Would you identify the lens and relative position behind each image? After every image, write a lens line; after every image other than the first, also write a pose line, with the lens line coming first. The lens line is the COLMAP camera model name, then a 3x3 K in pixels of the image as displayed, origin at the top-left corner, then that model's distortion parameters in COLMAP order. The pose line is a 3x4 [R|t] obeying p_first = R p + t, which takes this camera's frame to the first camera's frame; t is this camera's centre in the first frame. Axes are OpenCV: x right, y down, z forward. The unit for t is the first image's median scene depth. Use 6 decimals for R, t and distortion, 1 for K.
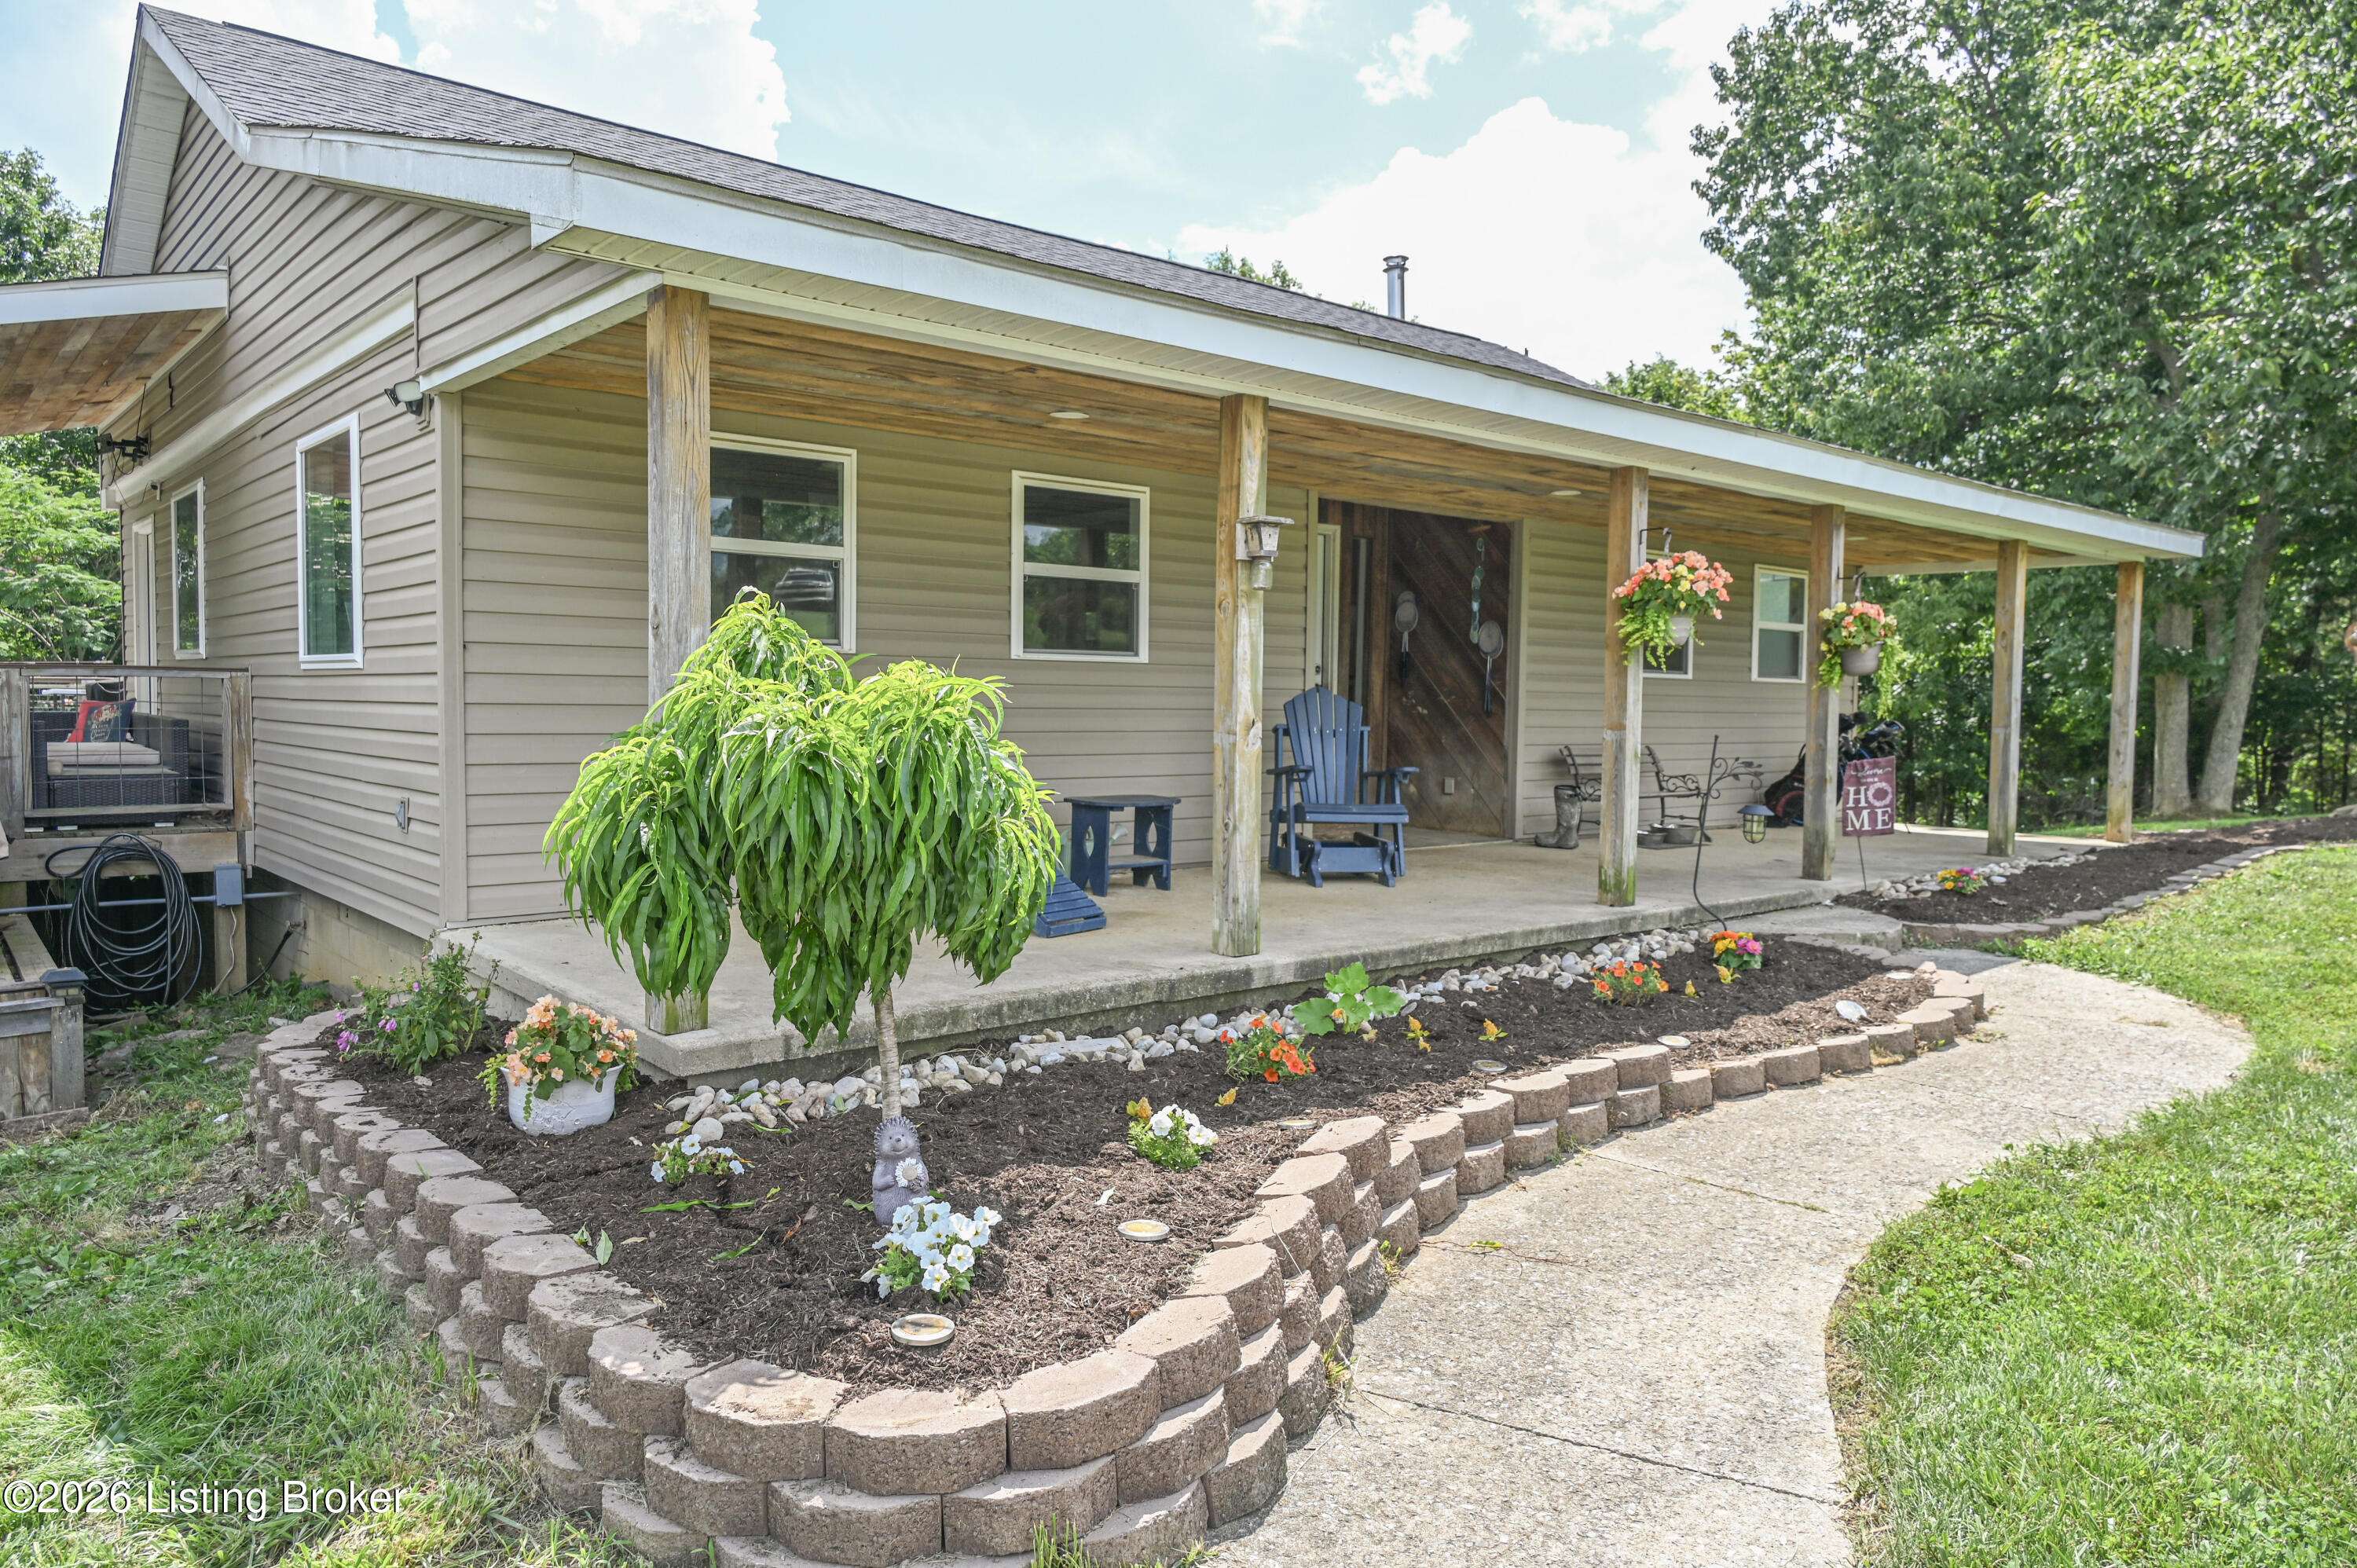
lens RADIAL K [[1564.3, 0, 1188.9], [0, 1564.3, 785.0], [0, 0, 1]] dist [0.003044, -0.004185]
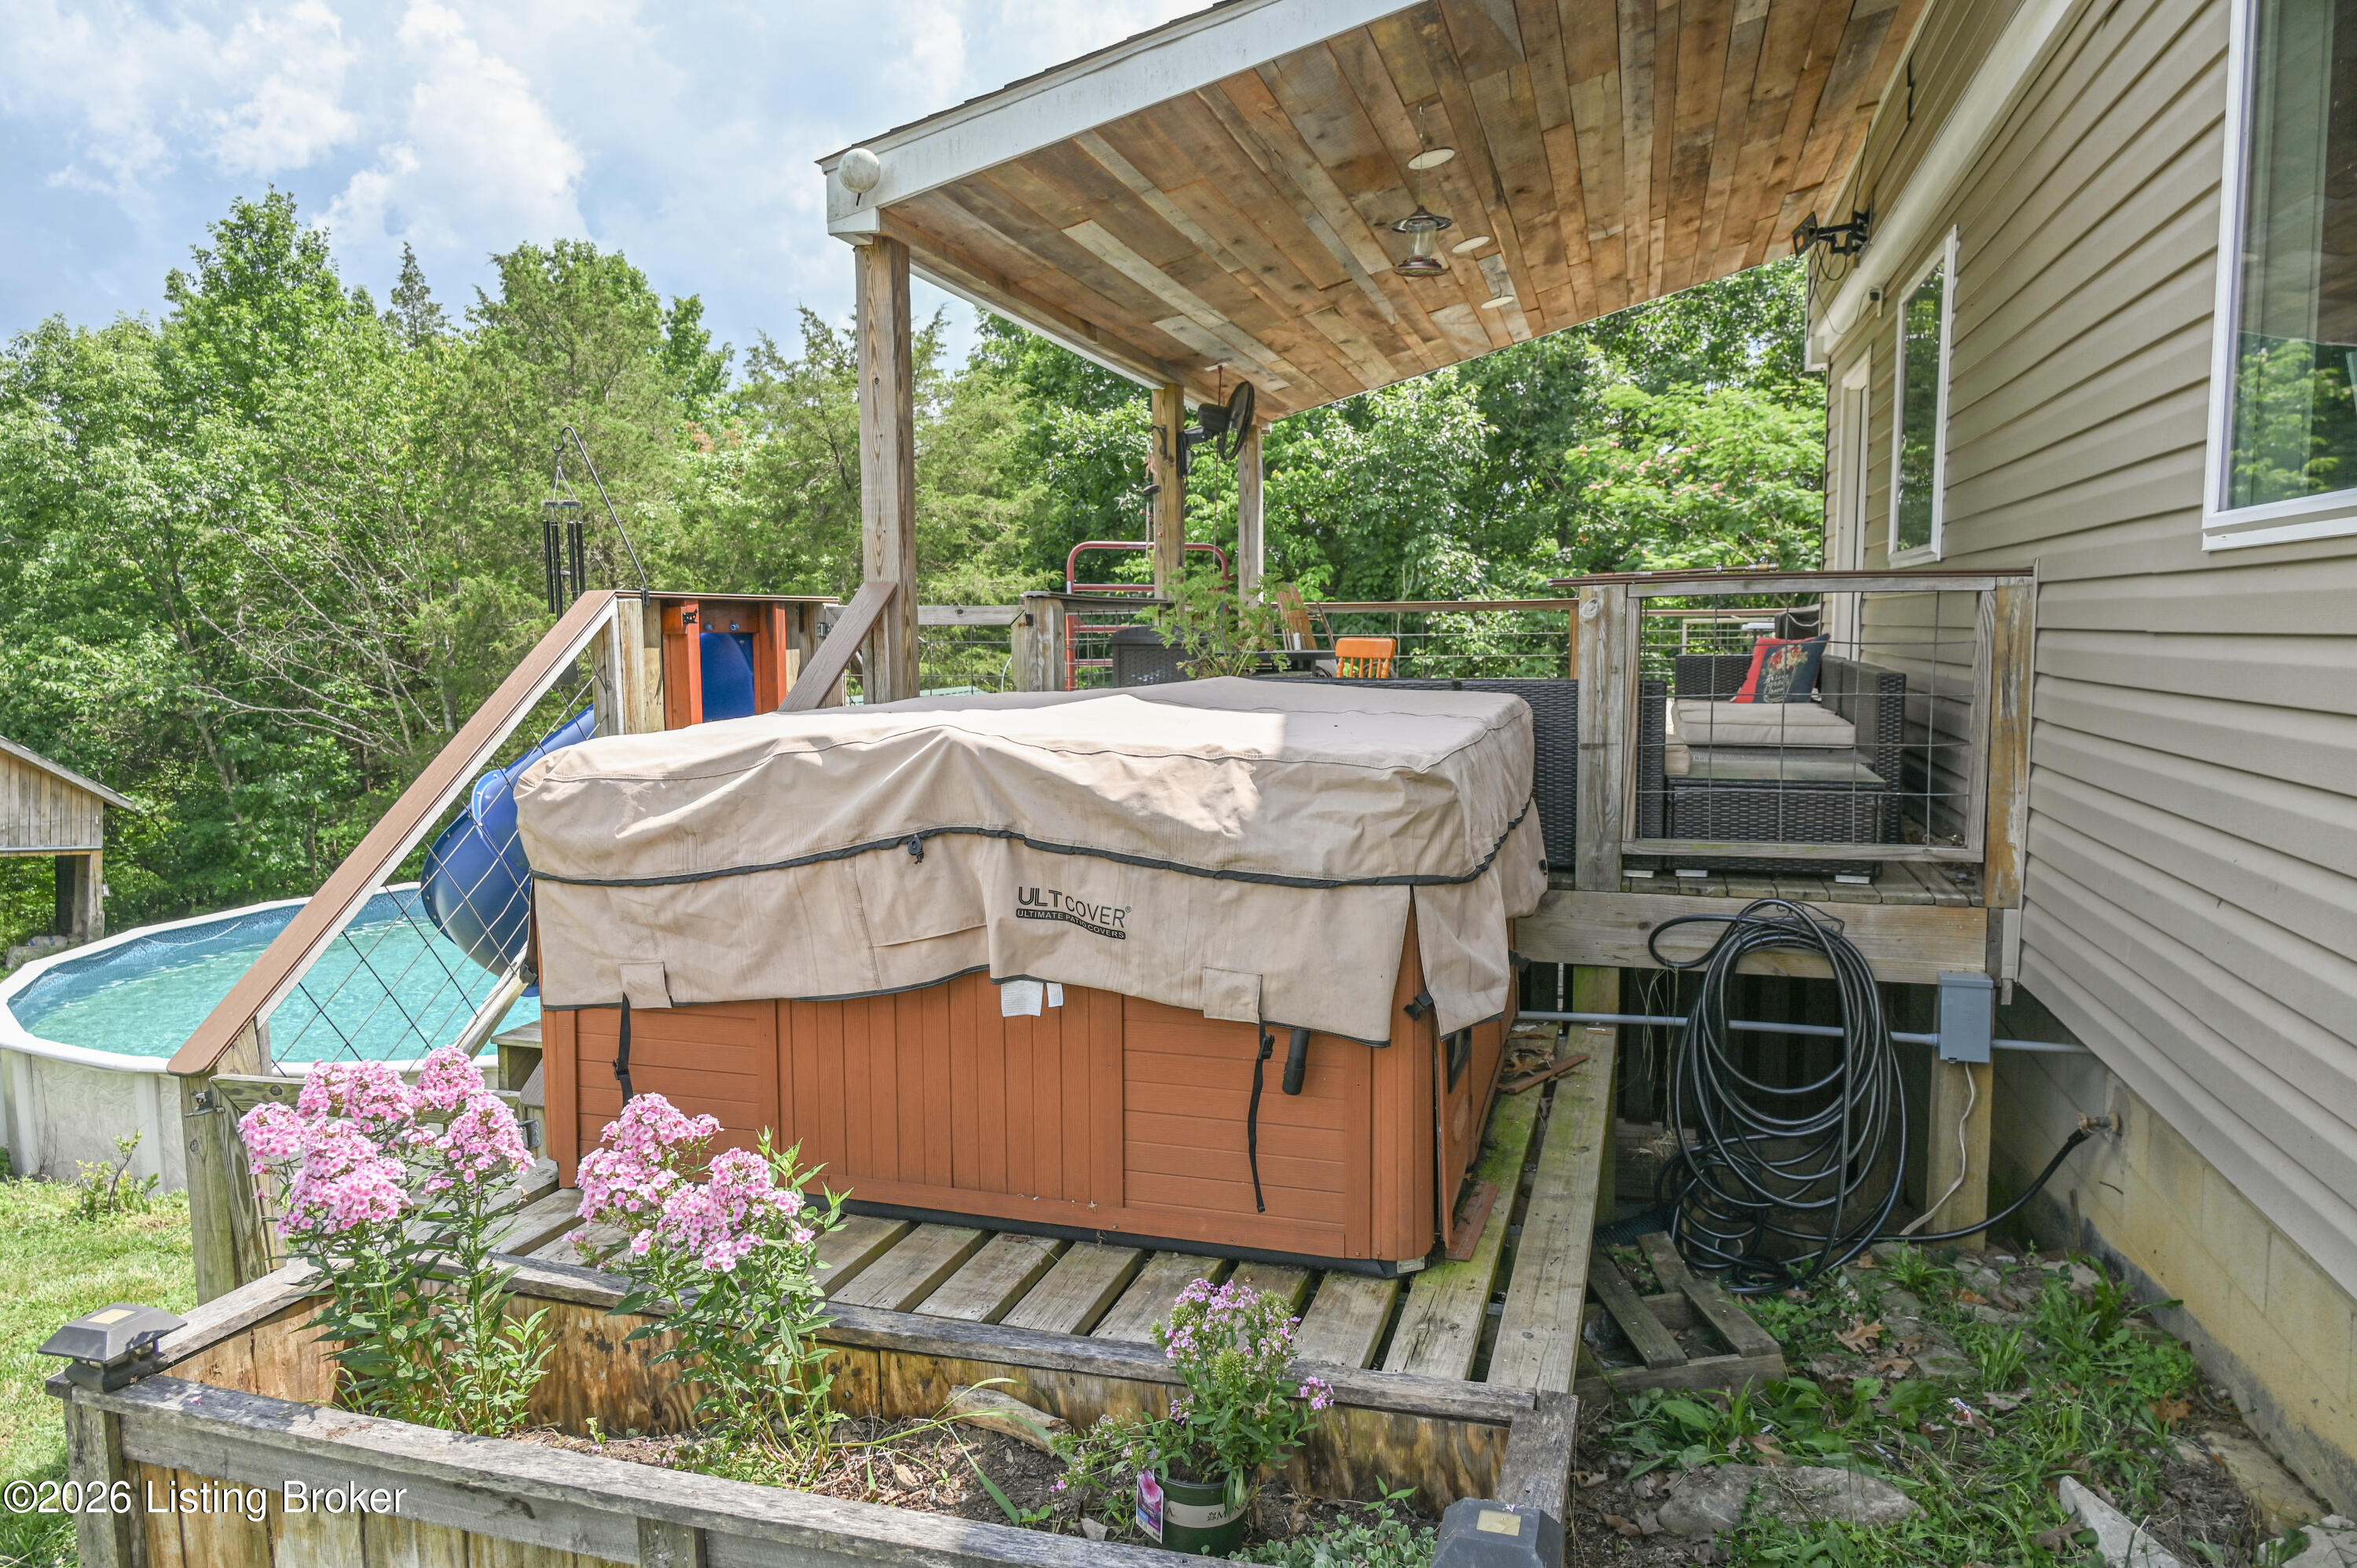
lens RADIAL K [[1492.9, 0, 1179.6], [0, 1492.9, 774.5], [0, 0, 1]] dist [-0.019559, -0.000348]
pose [[0.525795, 0.066892, -0.847977, -0.368787], [-0.031055, 0.997748, 0.059450, -0.032458], [0.850044, -0.004925, 0.526688, 0.570299]]
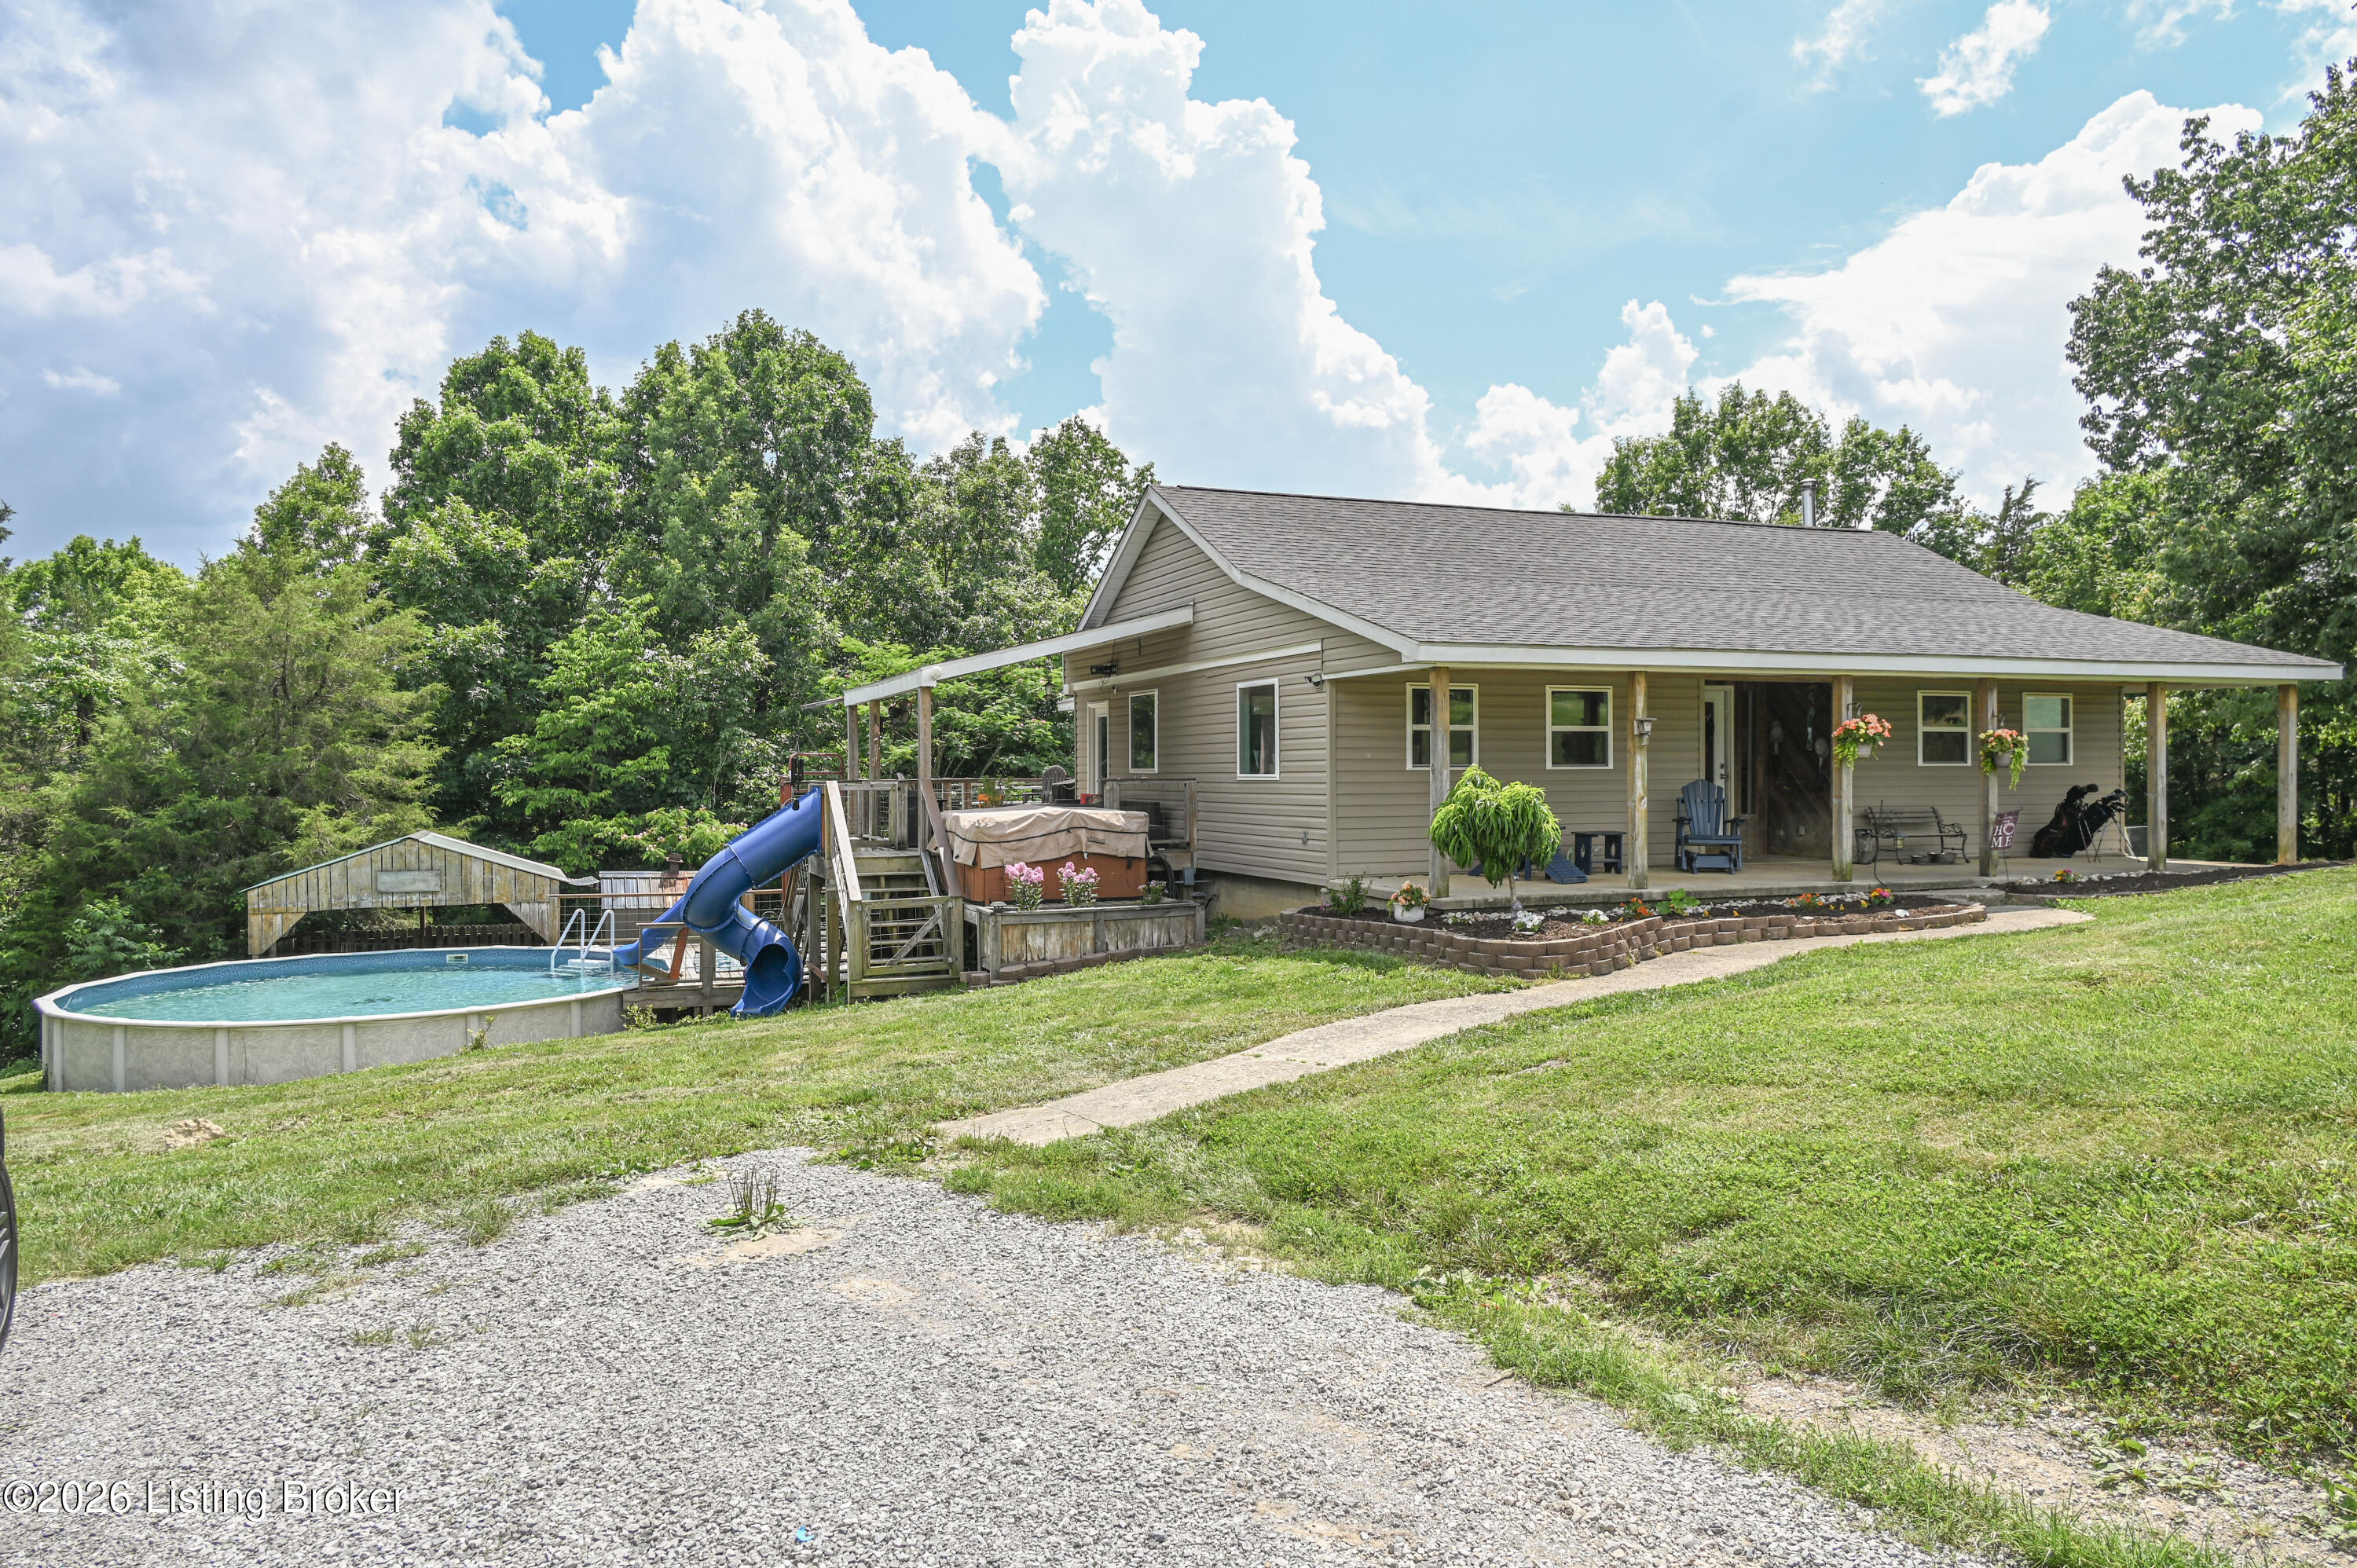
lens RADIAL K [[1599.4, 0, 1178.3], [0, 1599.4, 767.0], [0, 0, 1]] dist [0.005441, 0.002589]
pose [[0.942709, -0.019808, -0.333027, 0.137316], [-0.000048, 0.998228, -0.059510, 0.046099], [0.333616, 0.056117, 0.941037, -1.197539]]
